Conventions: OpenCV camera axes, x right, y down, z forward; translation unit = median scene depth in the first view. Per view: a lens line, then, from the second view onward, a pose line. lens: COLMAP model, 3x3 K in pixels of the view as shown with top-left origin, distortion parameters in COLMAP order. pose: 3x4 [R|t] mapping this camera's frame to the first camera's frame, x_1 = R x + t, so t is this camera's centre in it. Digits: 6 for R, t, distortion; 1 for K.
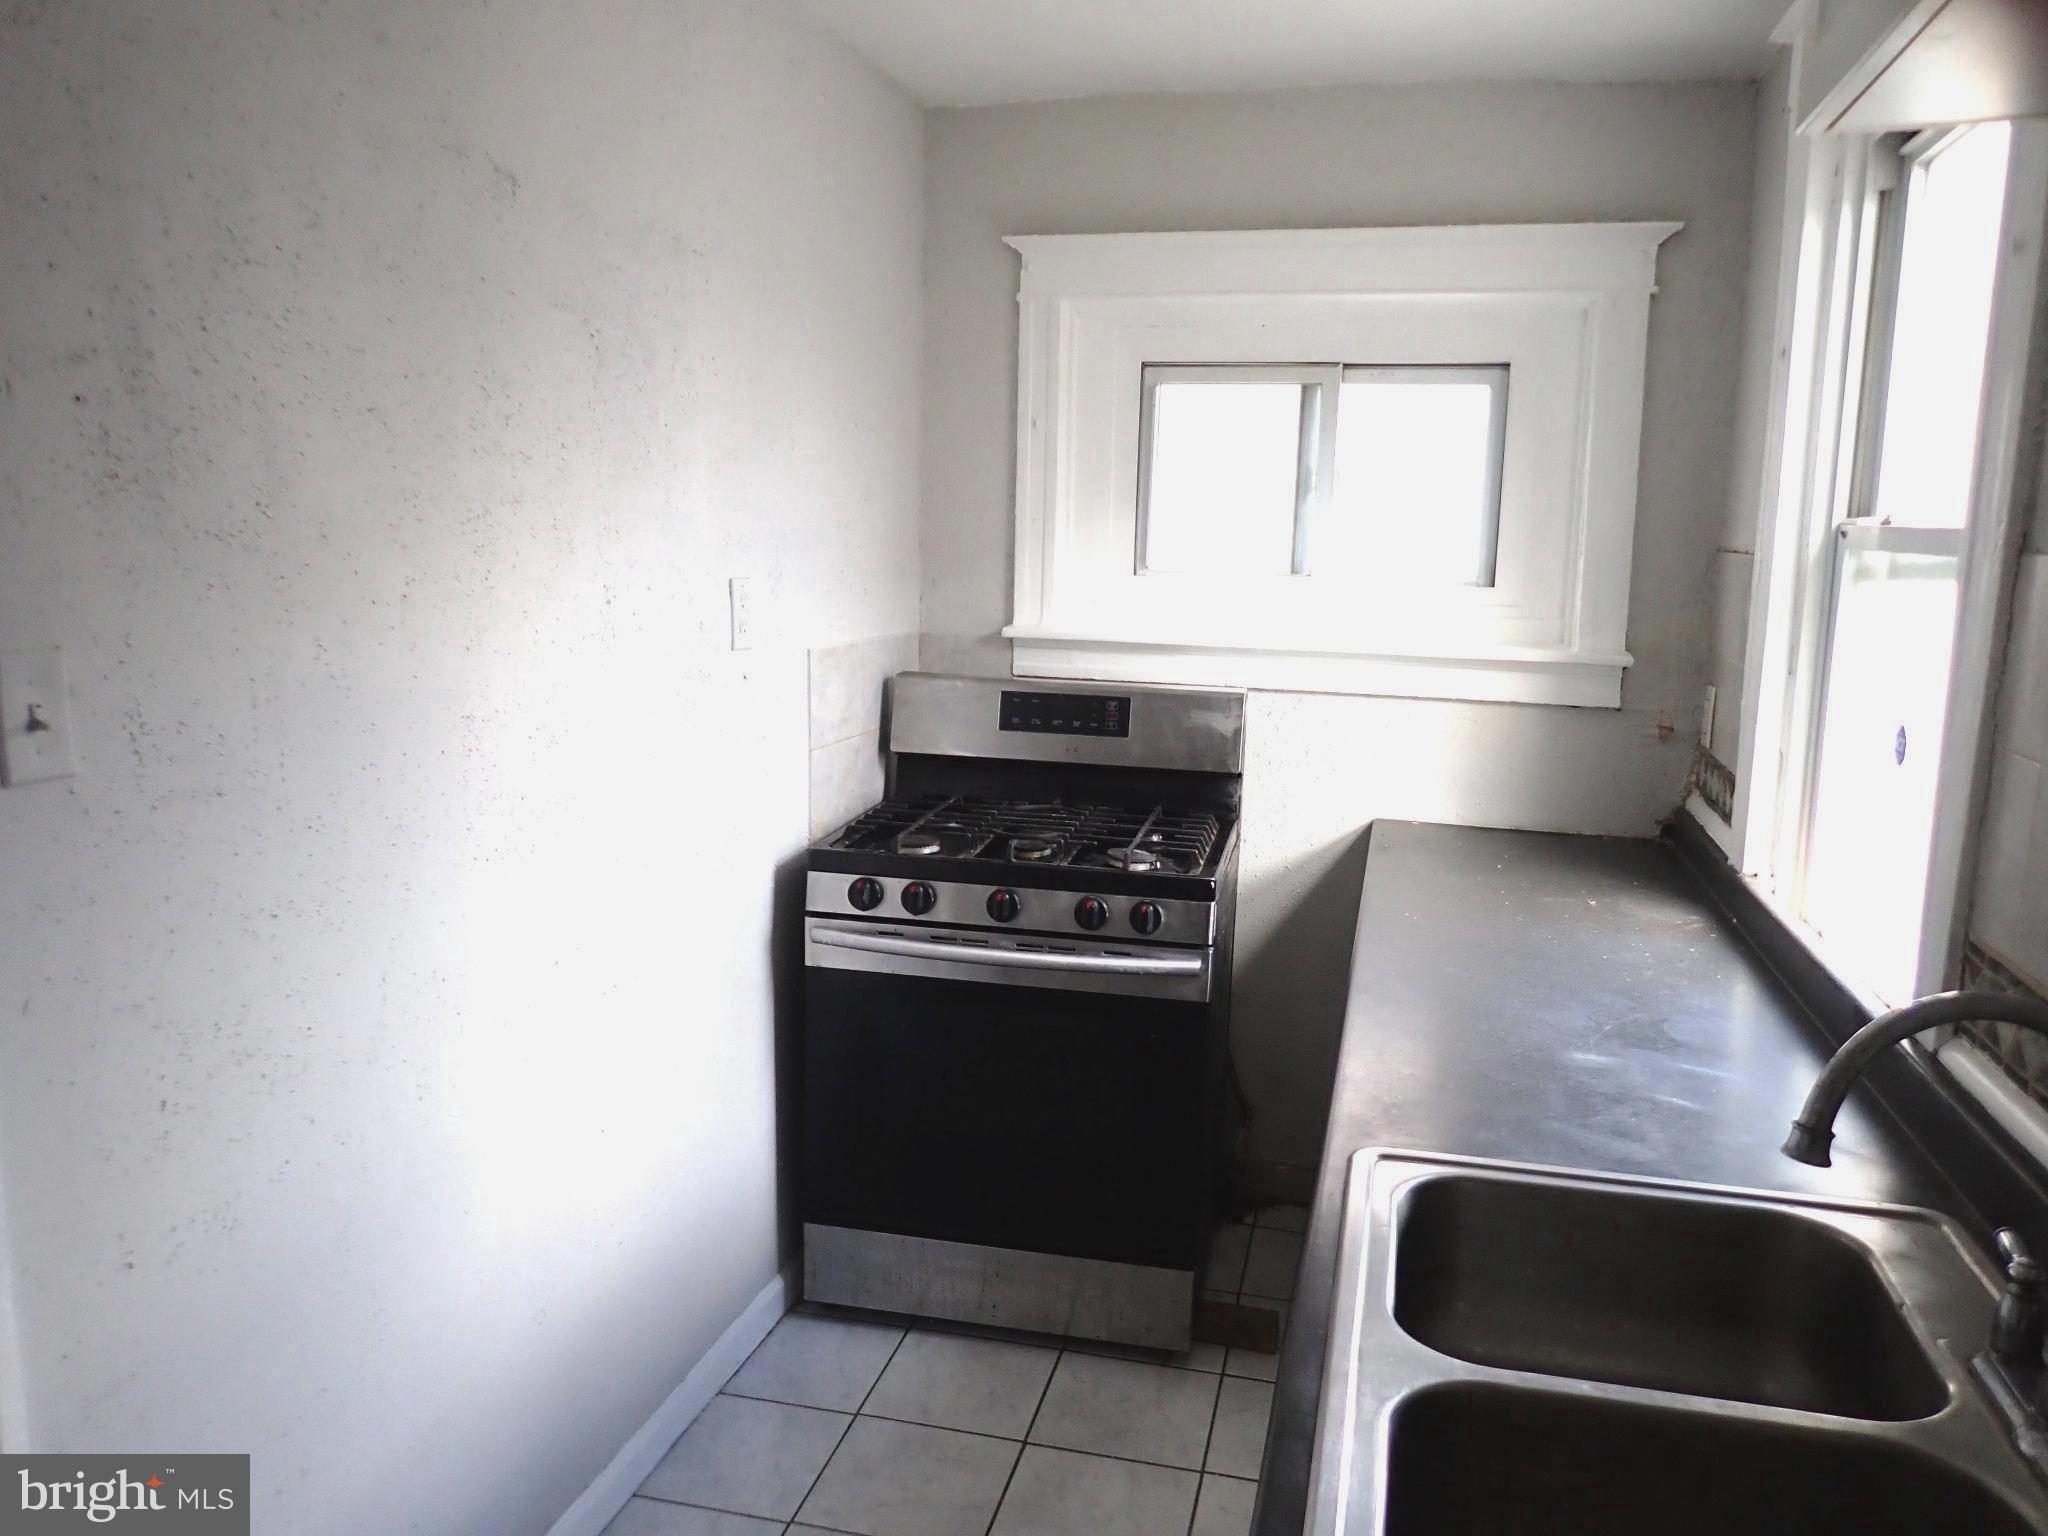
lens RADIAL K [[1514.9, 0, 1032.7], [0, 1514.9, 778.0], [0, 0, 1]] dist [0.002261, -0.013830]
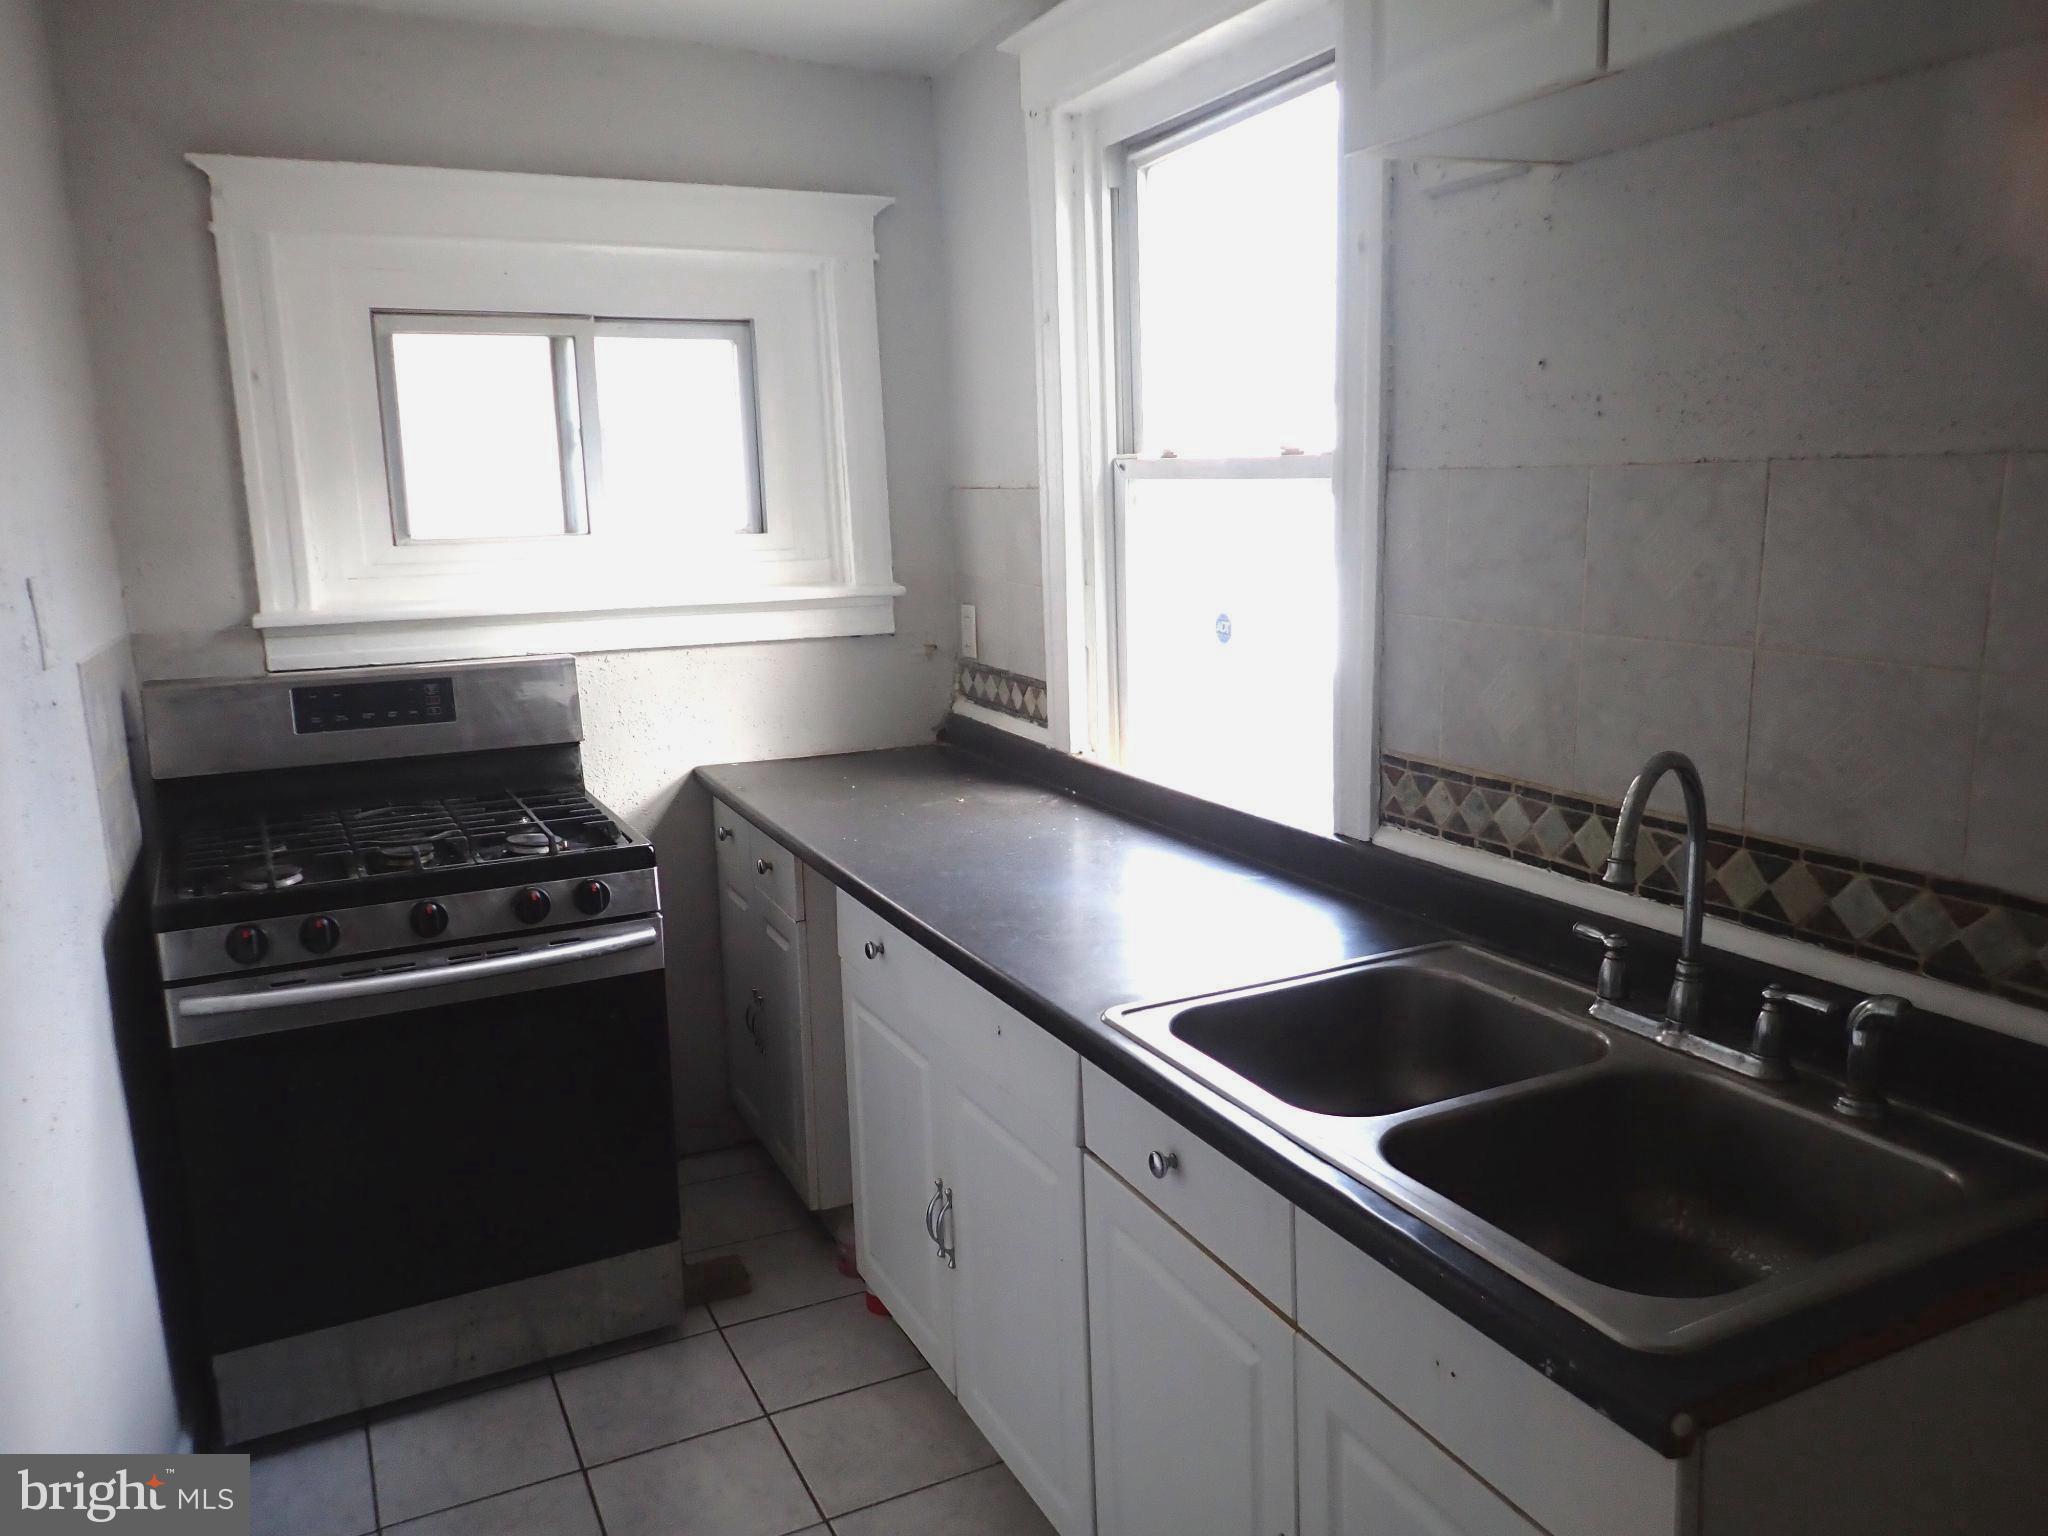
lens RADIAL K [[1514.9, 0, 1032.7], [0, 1514.9, 778.0], [0, 0, 1]] dist [0.002261, -0.013830]
pose [[0.761271, -0.163941, 0.627367, -0.254398], [0.146469, 0.985981, 0.079922, -0.014849], [-0.631675, 0.031048, 0.774612, 0.068711]]
